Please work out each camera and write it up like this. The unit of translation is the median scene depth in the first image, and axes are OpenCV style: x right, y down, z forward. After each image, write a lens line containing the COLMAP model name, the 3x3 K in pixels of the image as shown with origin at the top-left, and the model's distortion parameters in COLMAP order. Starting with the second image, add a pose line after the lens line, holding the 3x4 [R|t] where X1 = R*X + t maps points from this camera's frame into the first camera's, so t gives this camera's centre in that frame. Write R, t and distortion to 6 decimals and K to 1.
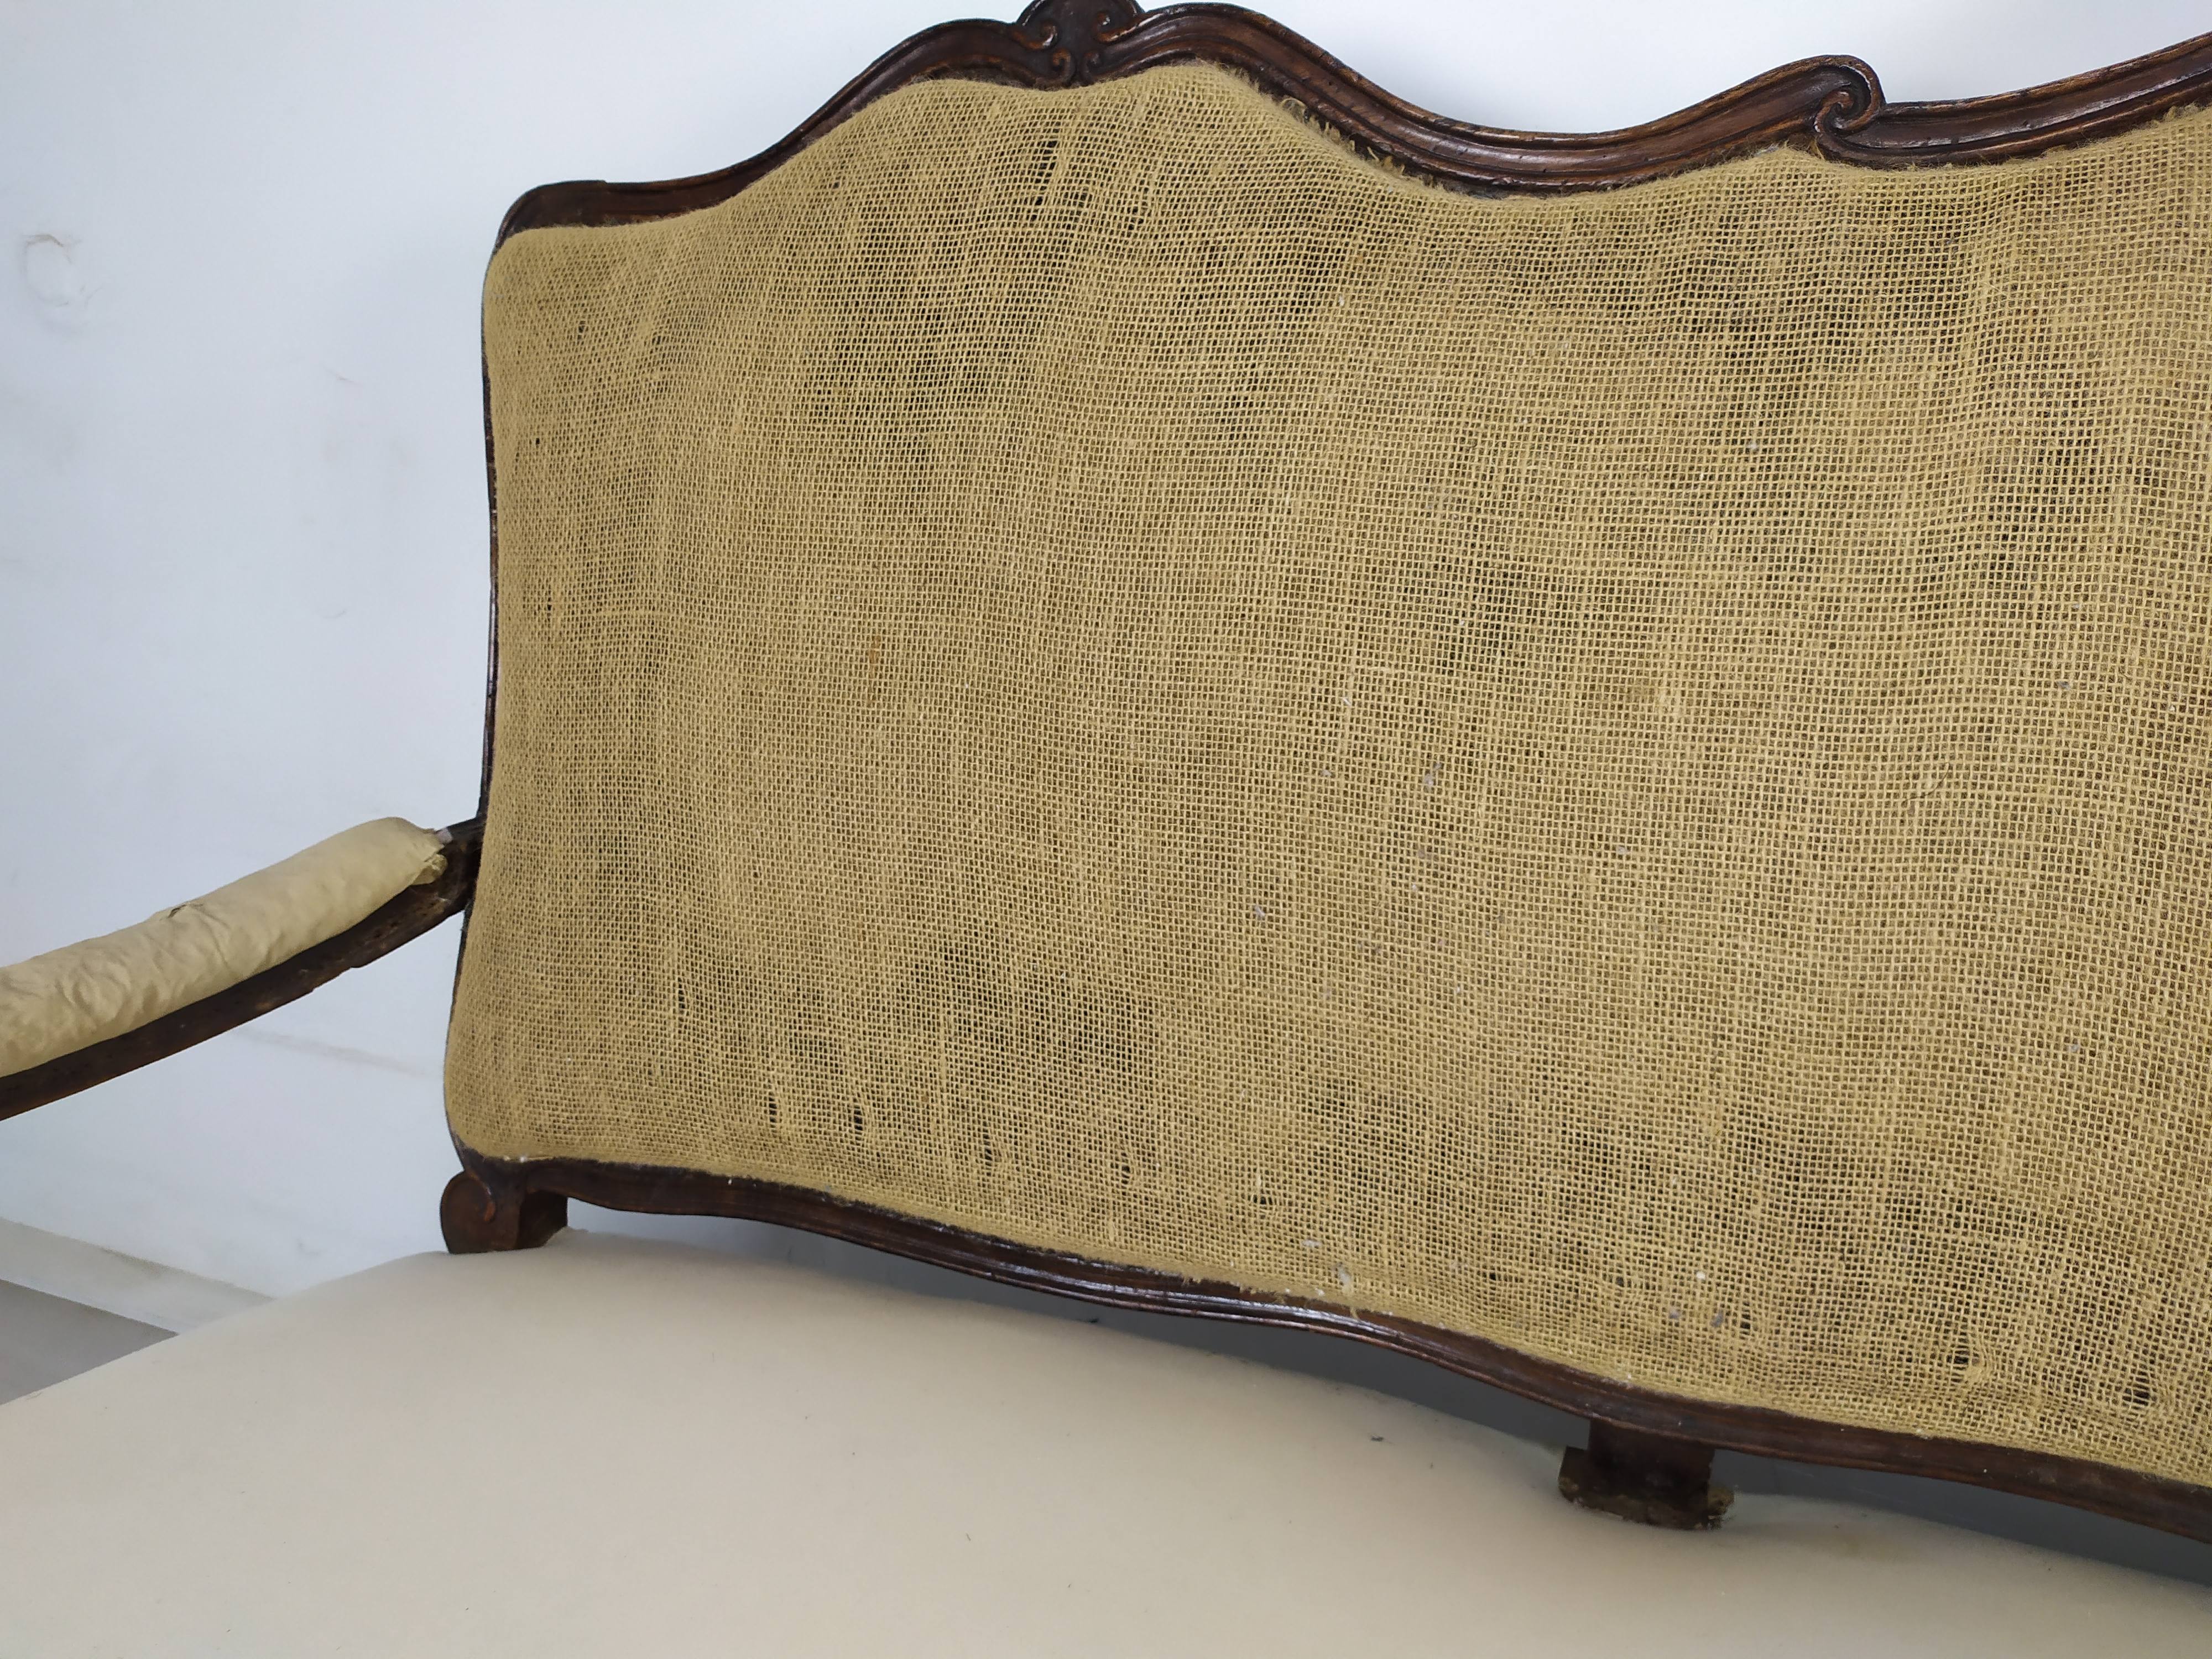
lens RADIAL K [[1700.7, 0, 1101.5], [0, 1700.7, 832.2], [0, 0, 1]] dist [0.048571, -0.084594]
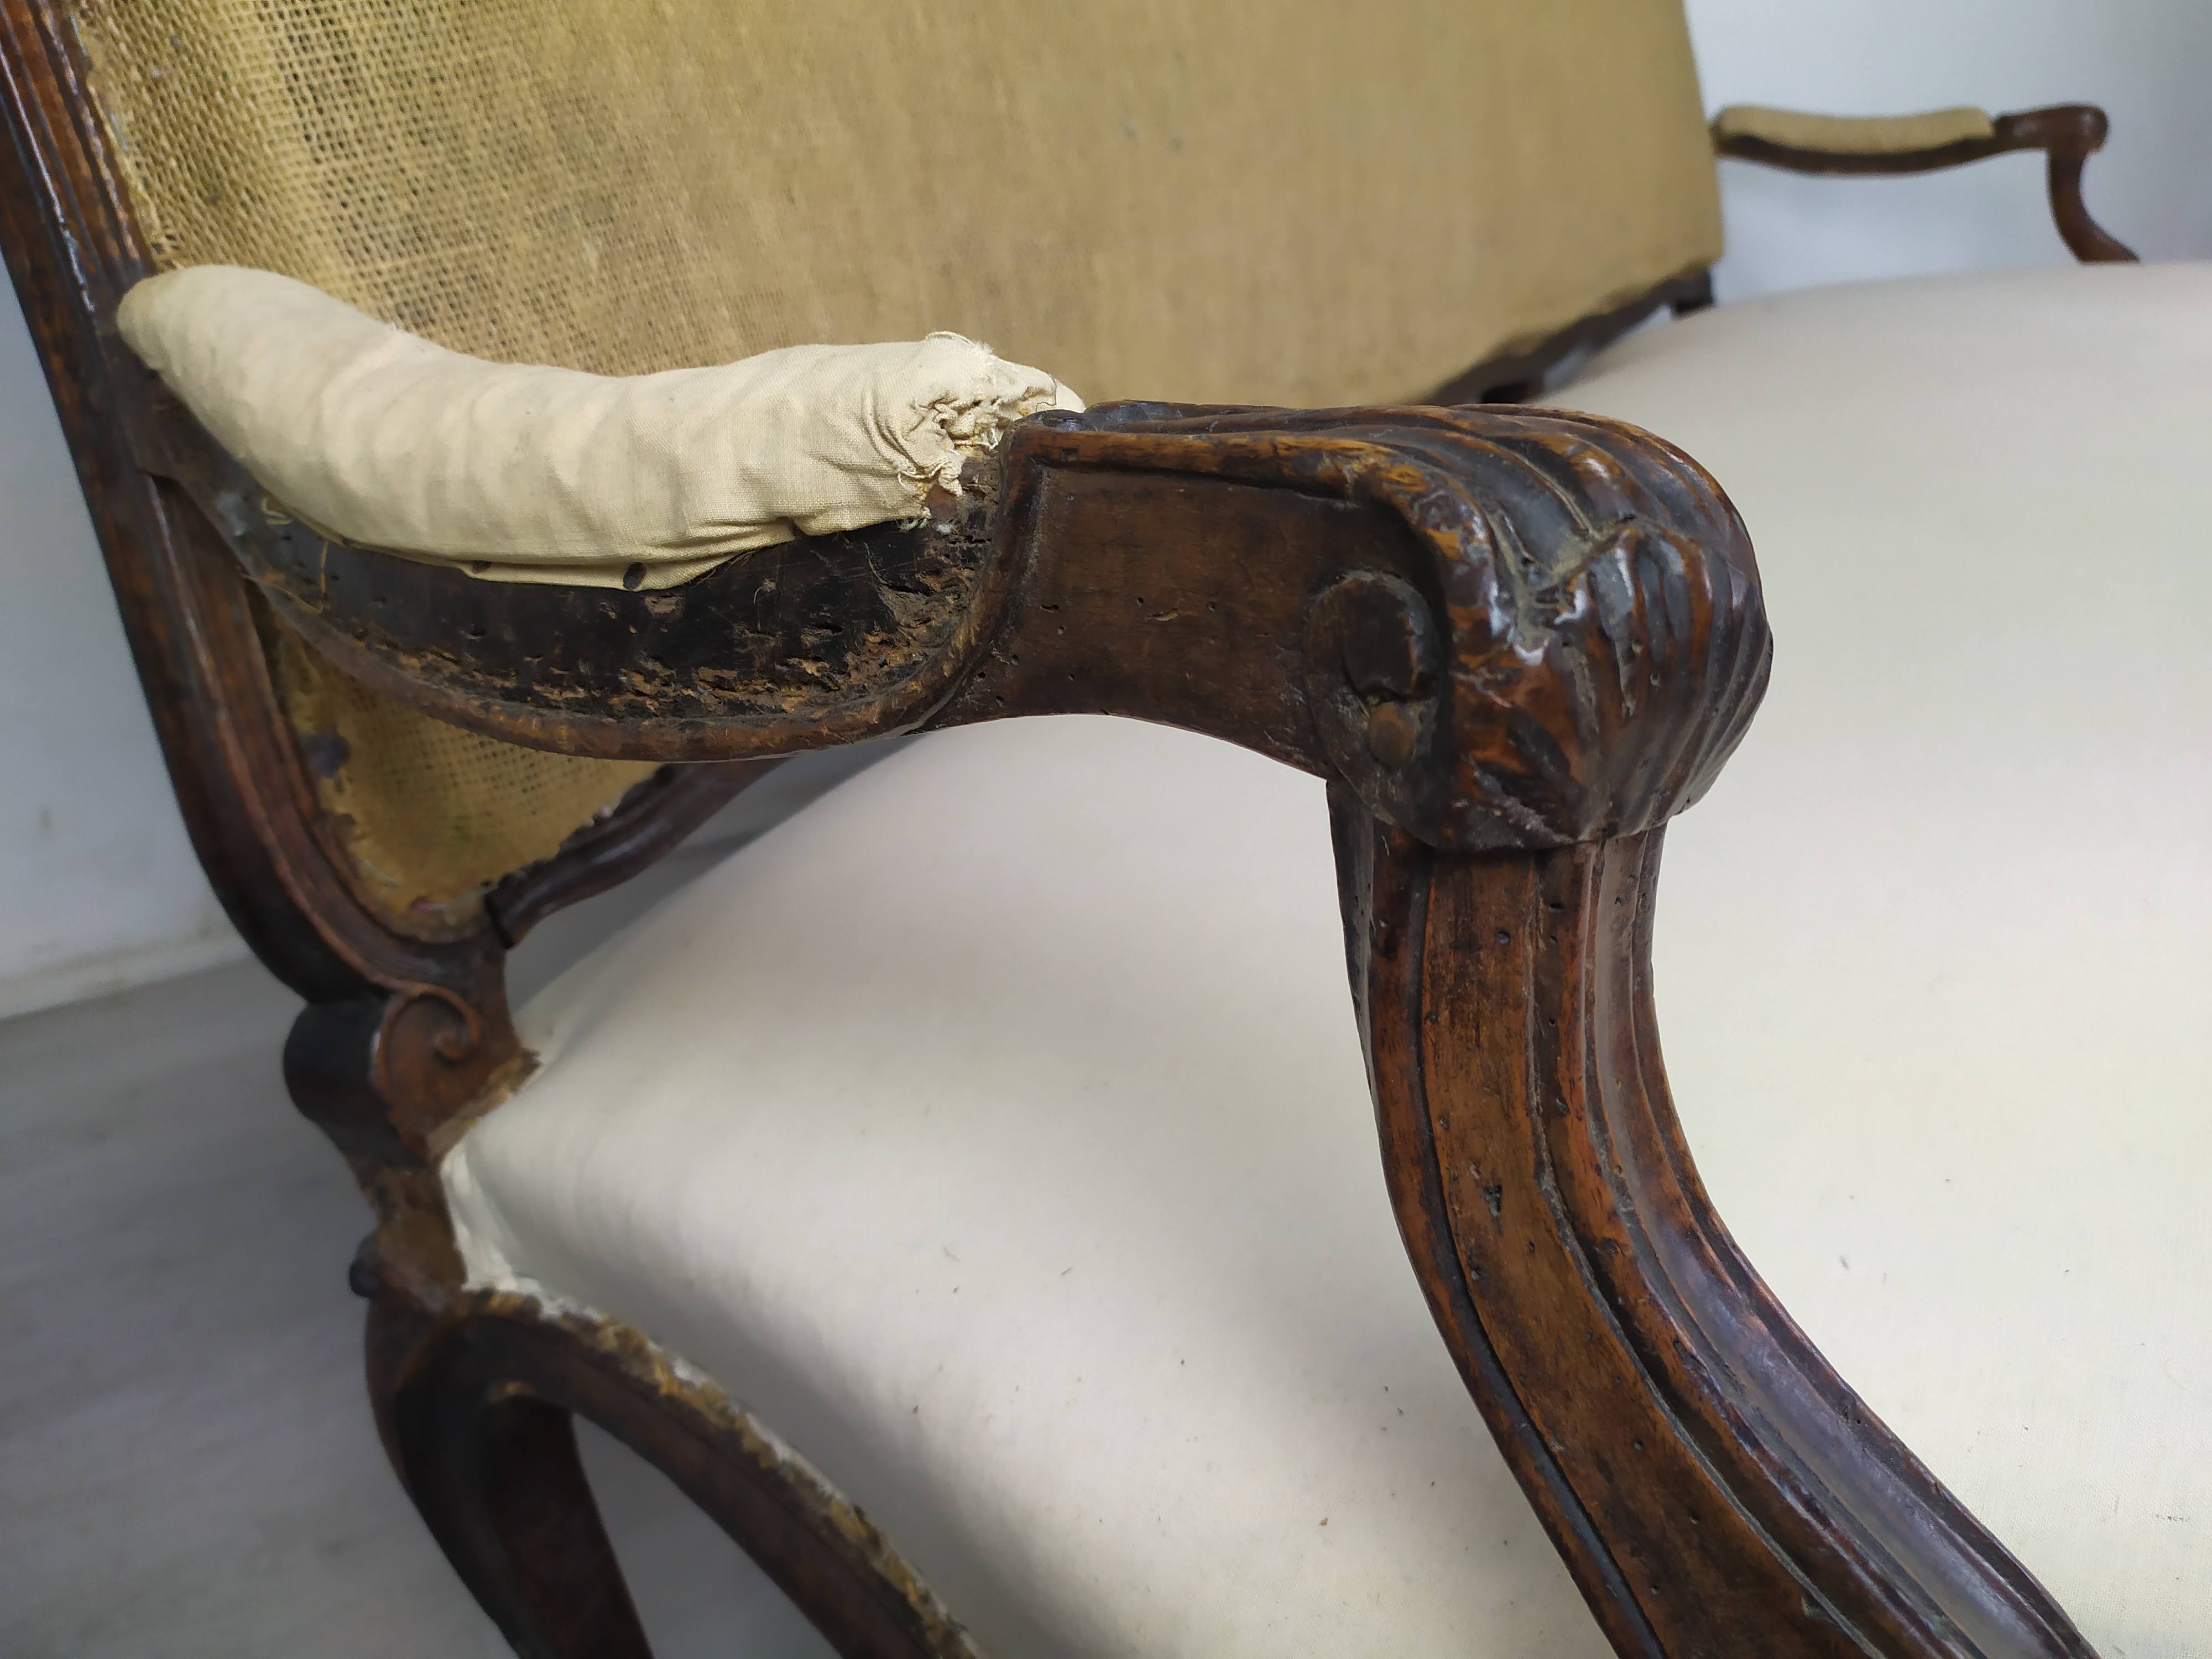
lens RADIAL K [[1740.3, 0, 1106.0], [0, 1740.3, 810.5], [0, 0, 1]] dist [0.070335, -0.098350]
pose [[0.089551, -0.337871, 0.936923, -1.221839], [0.392722, 0.876464, 0.278532, 0.121202], [-0.915287, 0.343008, 0.211178, 0.964351]]
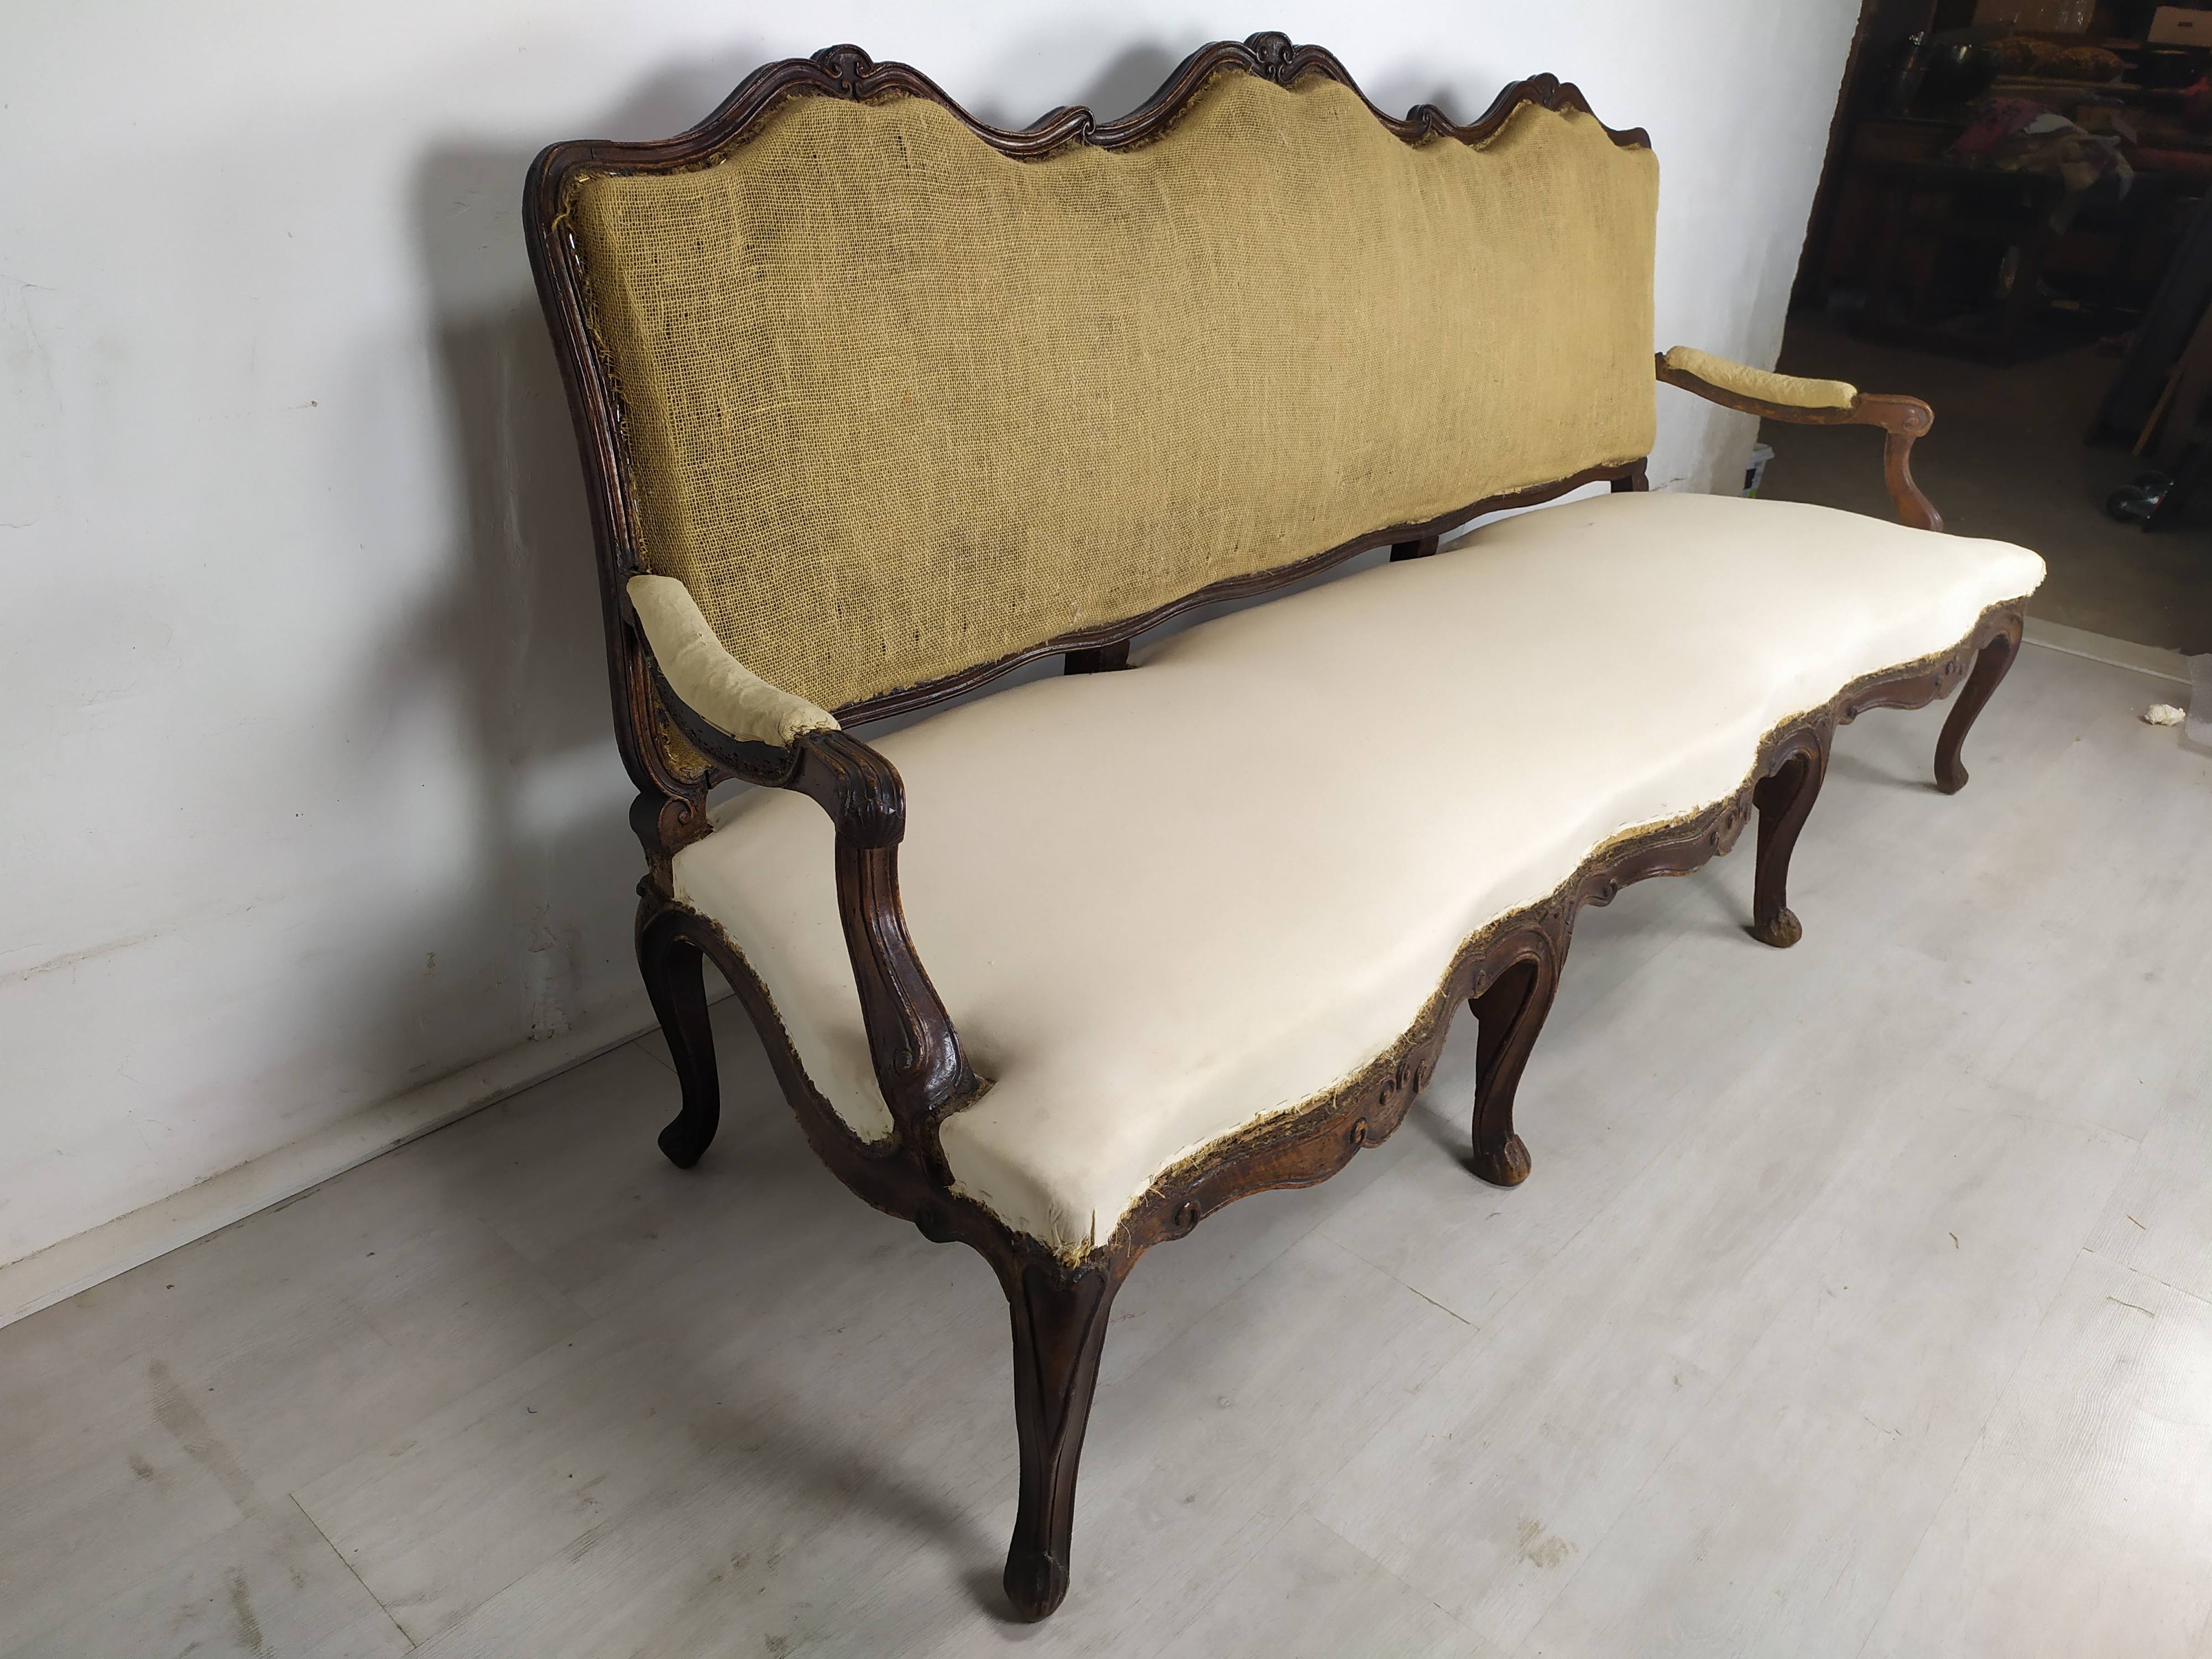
lens RADIAL K [[1665.1, 0, 1109.3], [0, 1665.1, 844.8], [0, 0, 1]] dist [0.035102, -0.002904]
pose [[0.301262, -0.397020, 0.866958, -2.319089], [0.230331, 0.912574, 0.337871, -0.272851], [-0.925305, 0.097899, 0.366369, 0.098489]]
